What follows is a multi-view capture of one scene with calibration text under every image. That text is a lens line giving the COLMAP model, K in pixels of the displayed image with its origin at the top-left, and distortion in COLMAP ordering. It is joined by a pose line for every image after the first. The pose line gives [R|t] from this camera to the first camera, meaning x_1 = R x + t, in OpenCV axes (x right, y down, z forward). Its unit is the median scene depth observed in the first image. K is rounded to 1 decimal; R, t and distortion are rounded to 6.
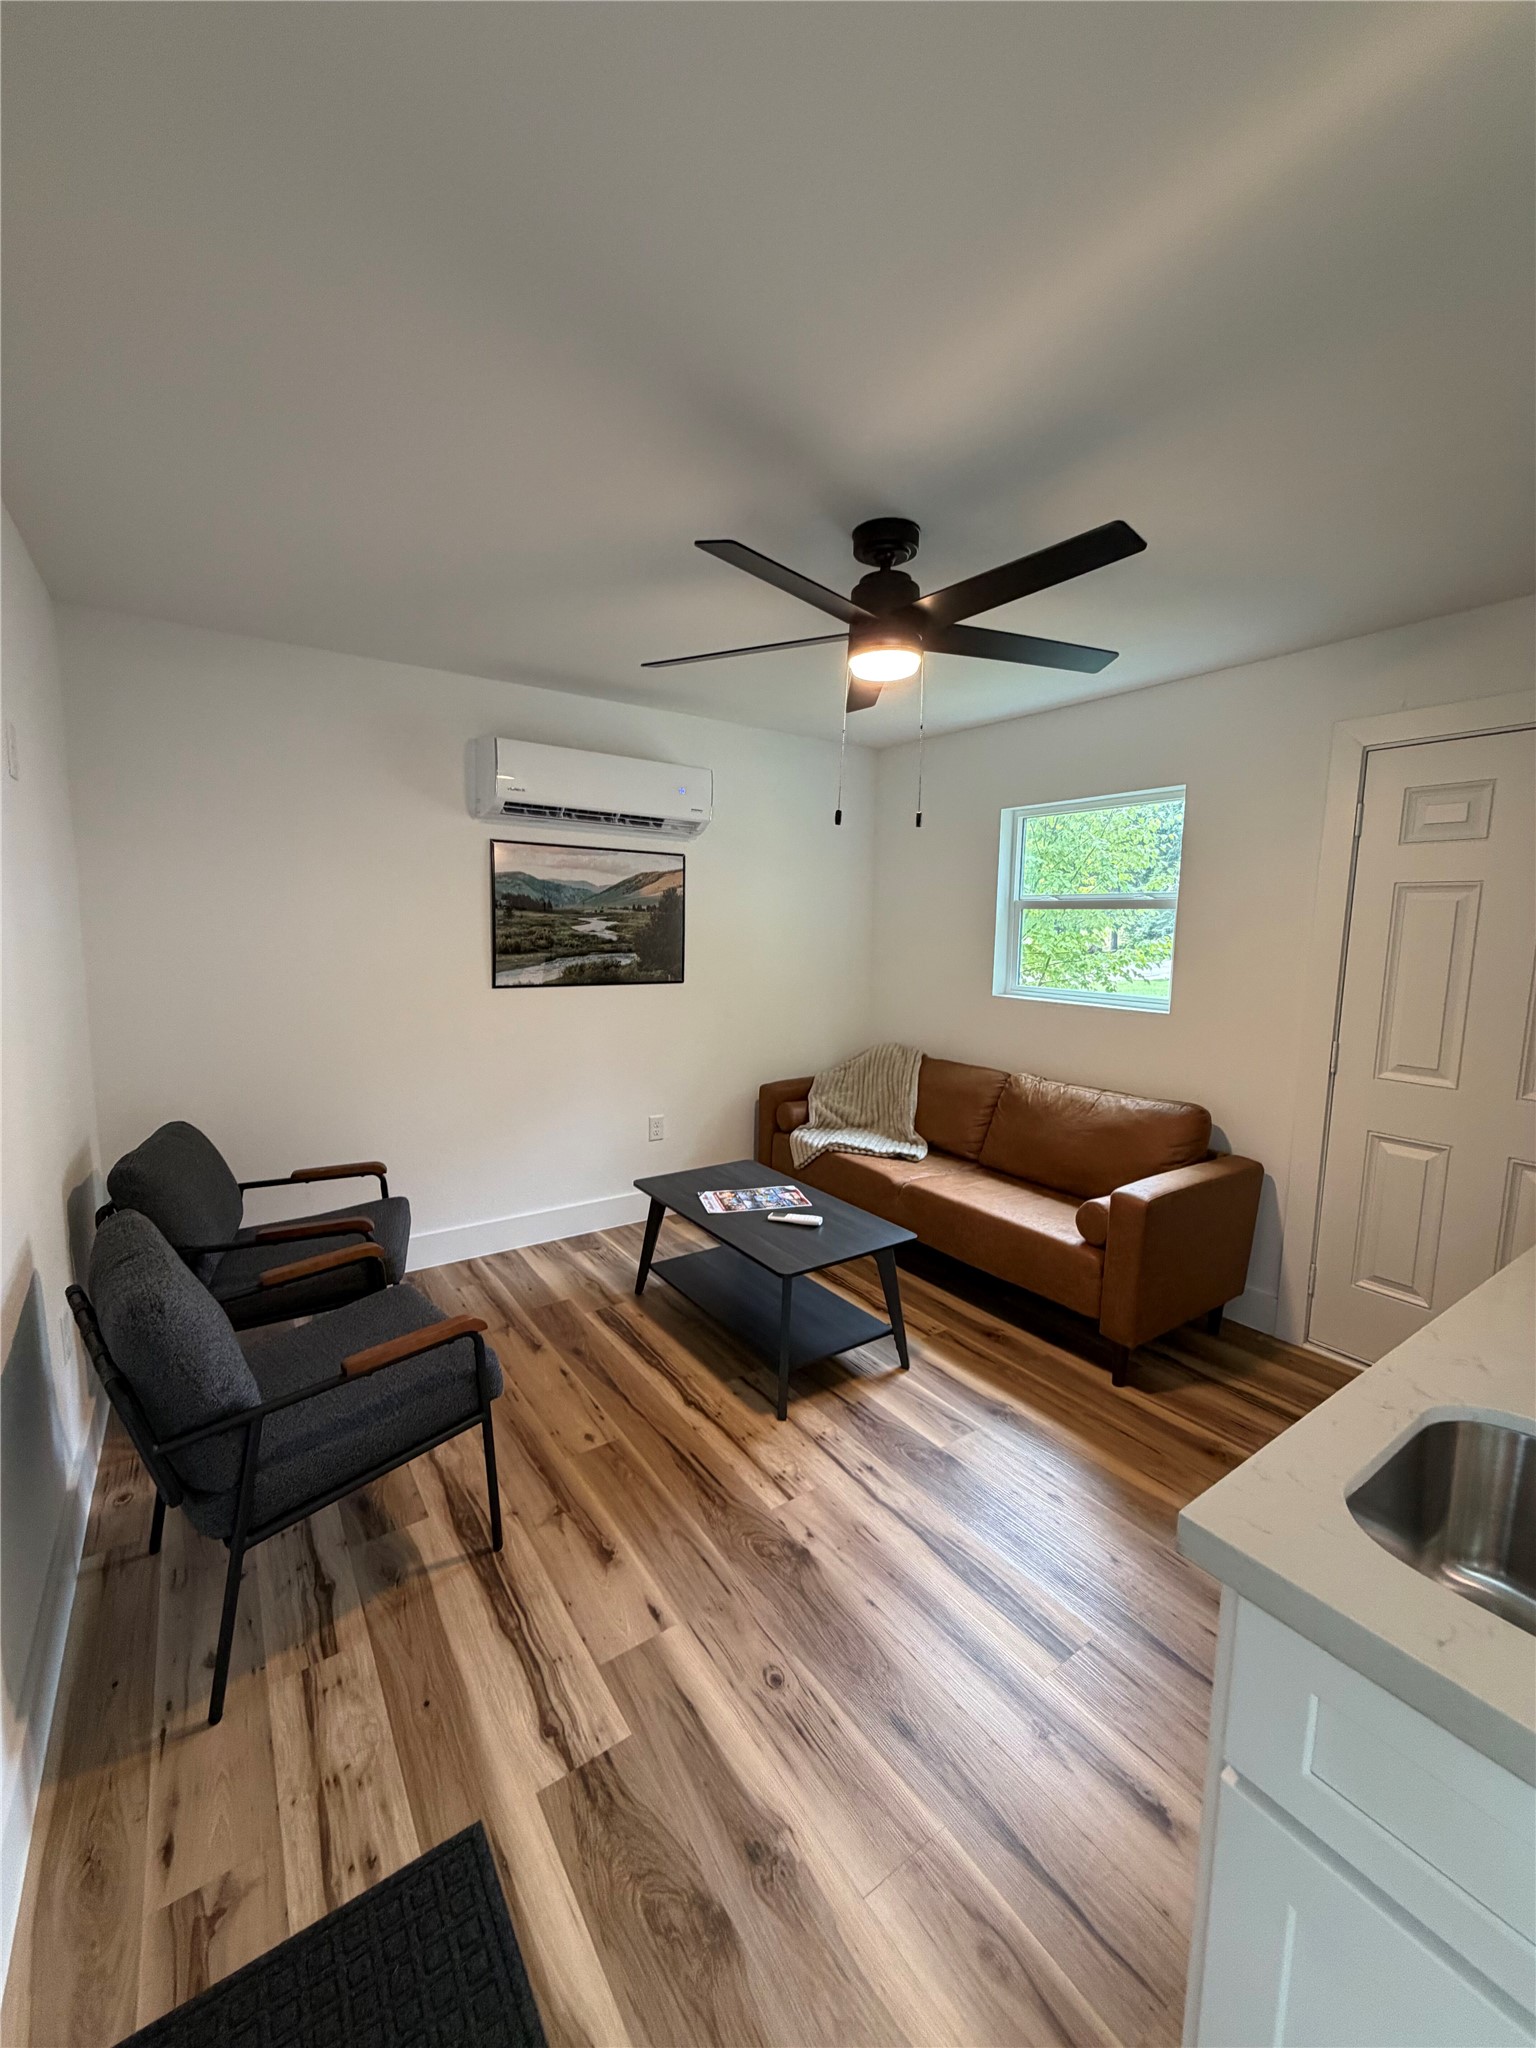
lens RADIAL K [[811.3, 0, 771.2], [0, 811.3, 1018.1], [0, 0, 1]] dist [0.000579, 0.000298]
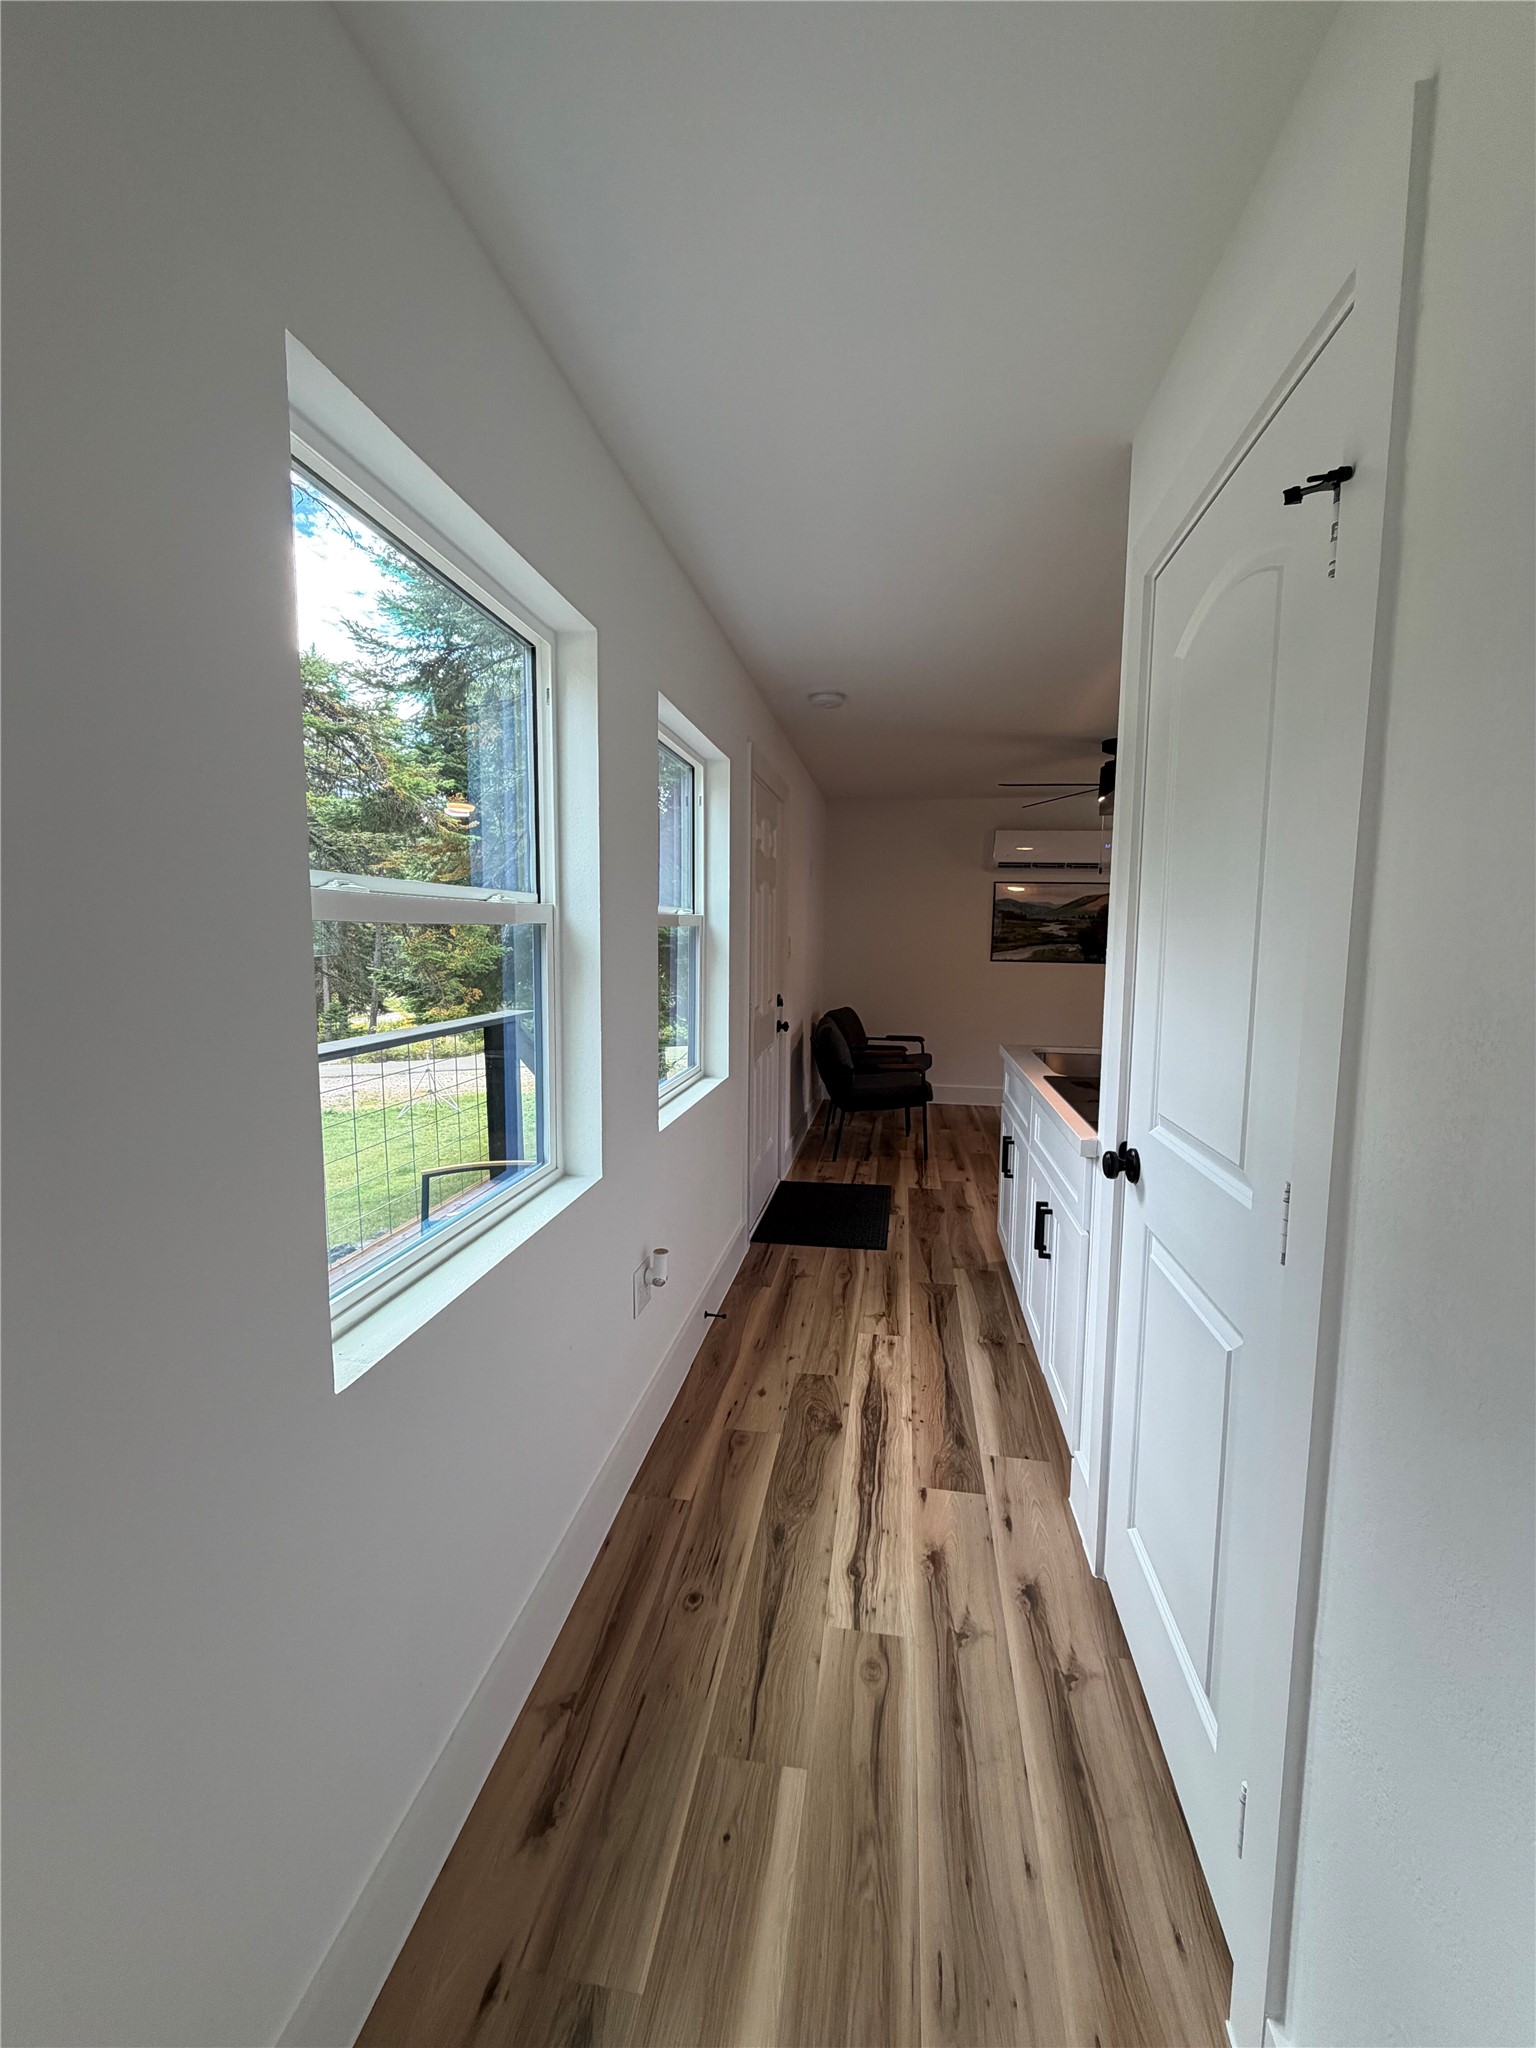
lens RADIAL K [[811.3, 0, 771.2], [0, 811.3, 1018.1], [0, 0, 1]] dist [0.000579, 0.000298]
pose [[0.714770, 0.063094, -0.696507, 0.750737], [-0.083824, 0.996472, 0.004245, 0.159234], [0.694318, 0.055350, 0.717537, -0.849408]]
